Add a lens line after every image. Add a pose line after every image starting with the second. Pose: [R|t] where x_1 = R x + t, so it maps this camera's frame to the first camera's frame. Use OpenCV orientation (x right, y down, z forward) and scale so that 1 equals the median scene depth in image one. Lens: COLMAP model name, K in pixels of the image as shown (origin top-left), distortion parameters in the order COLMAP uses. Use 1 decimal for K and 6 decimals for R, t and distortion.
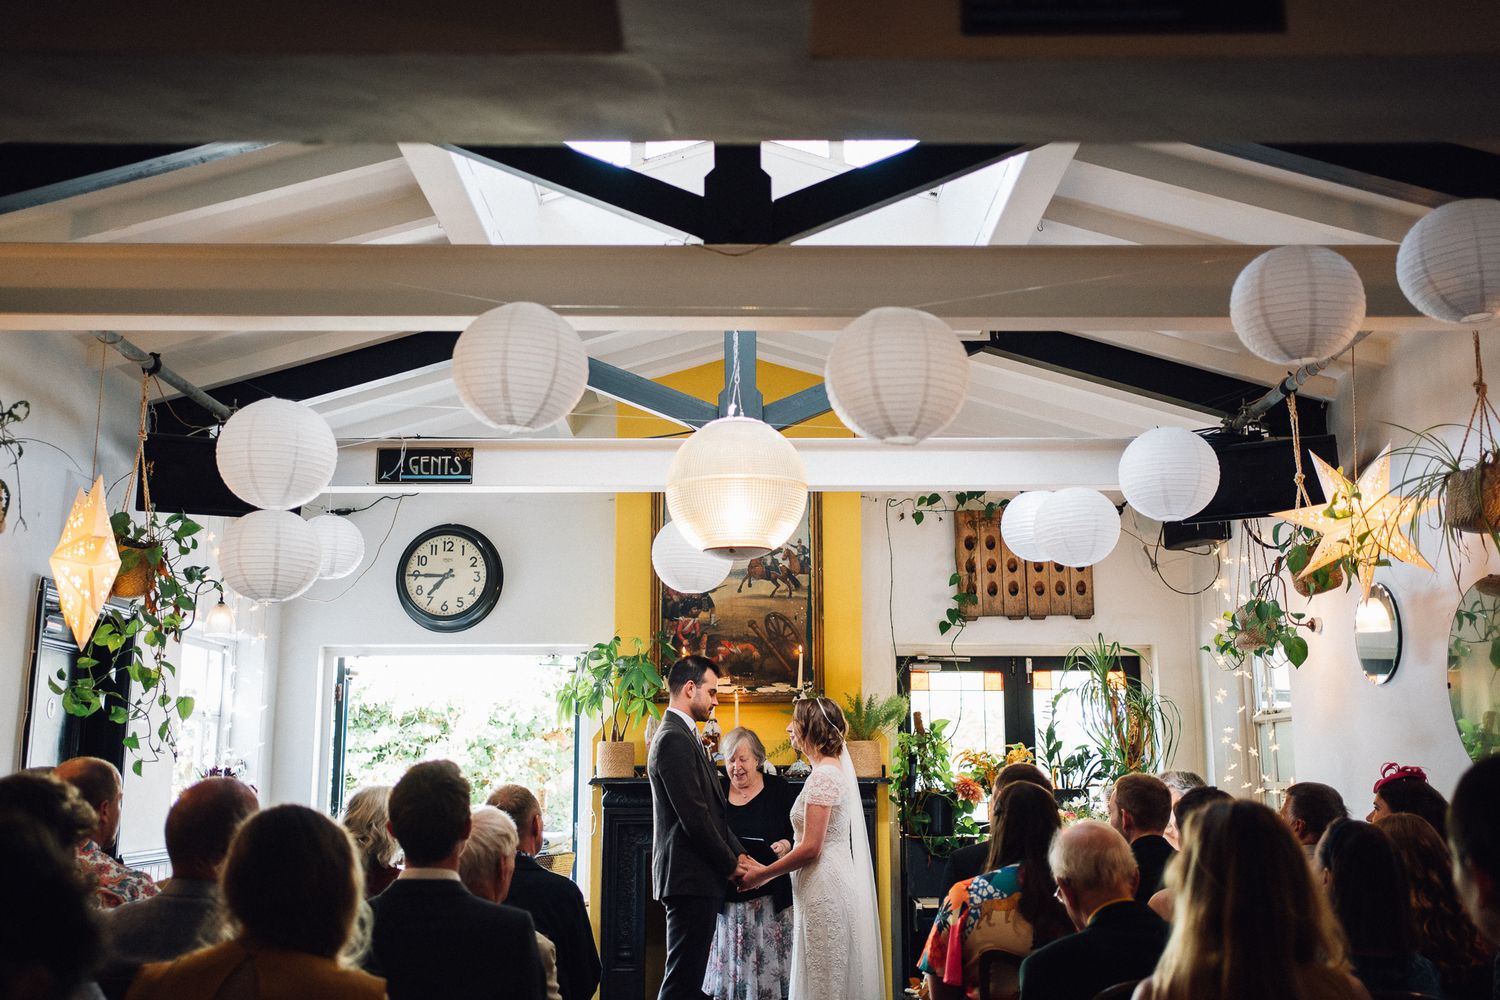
lens RADIAL K [[1459.2, 0, 746.3], [0, 1459.2, 490.9], [0, 0, 1]] dist [-0.033932, 0.151075]
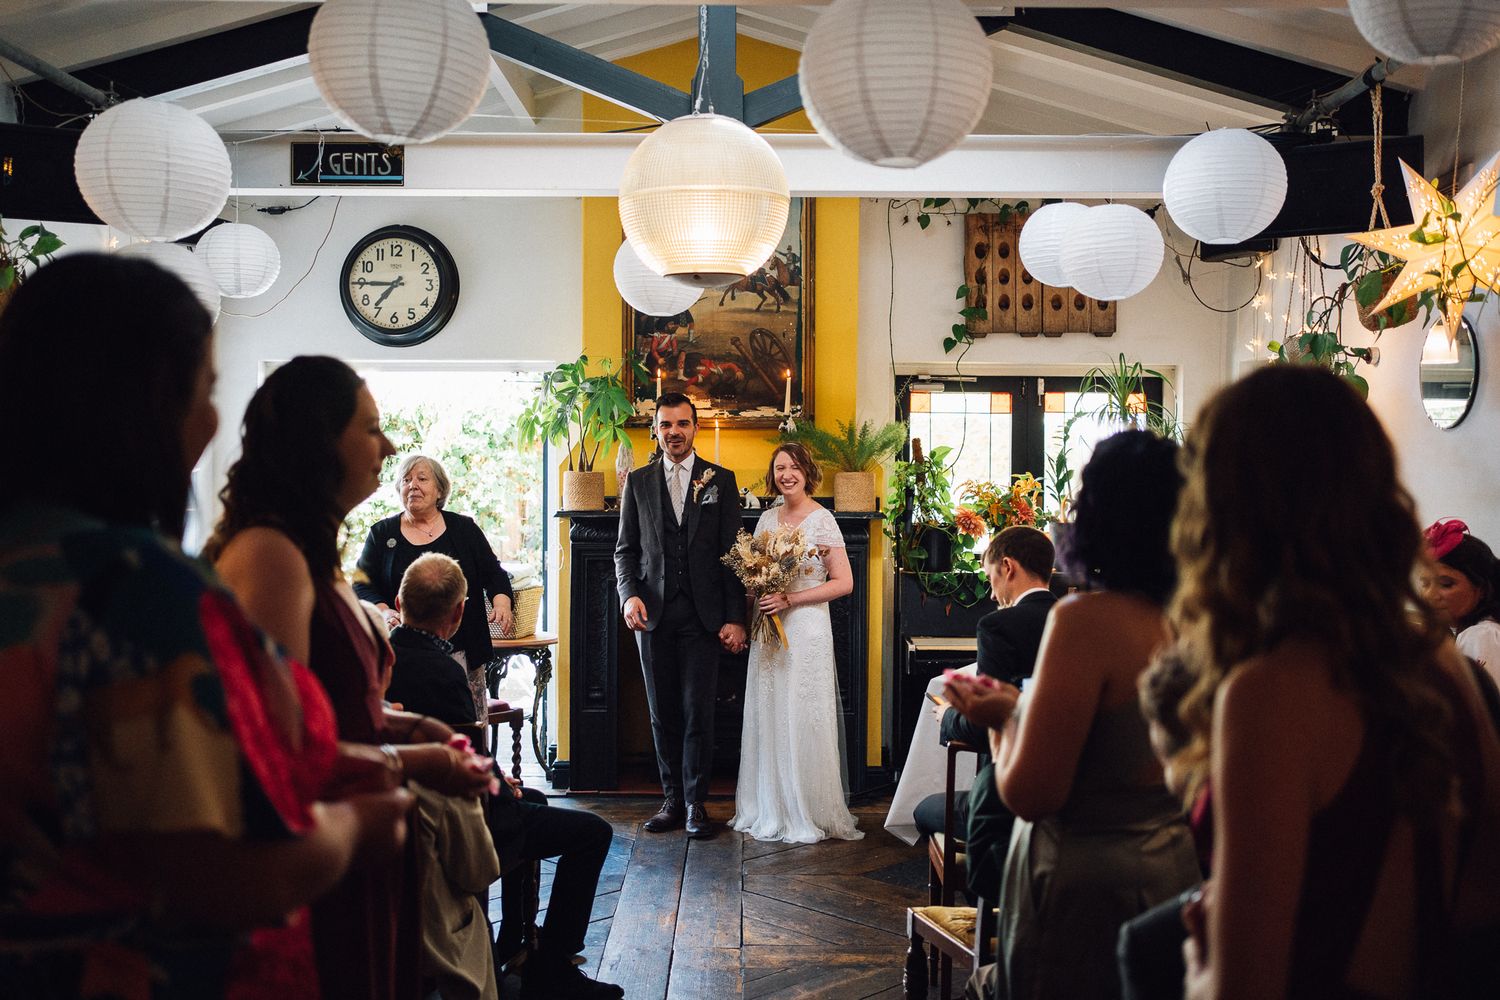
lens RADIAL K [[1464.9, 0, 752.8], [0, 1464.9, 467.8], [0, 0, 1]] dist [-0.024574, 0.152170]
pose [[0.999978, 0.006562, 0.001273, 0.014761], [-0.006684, 0.979499, 0.201340, -0.014820], [0.000074, -0.201344, 0.979521, 0.104941]]
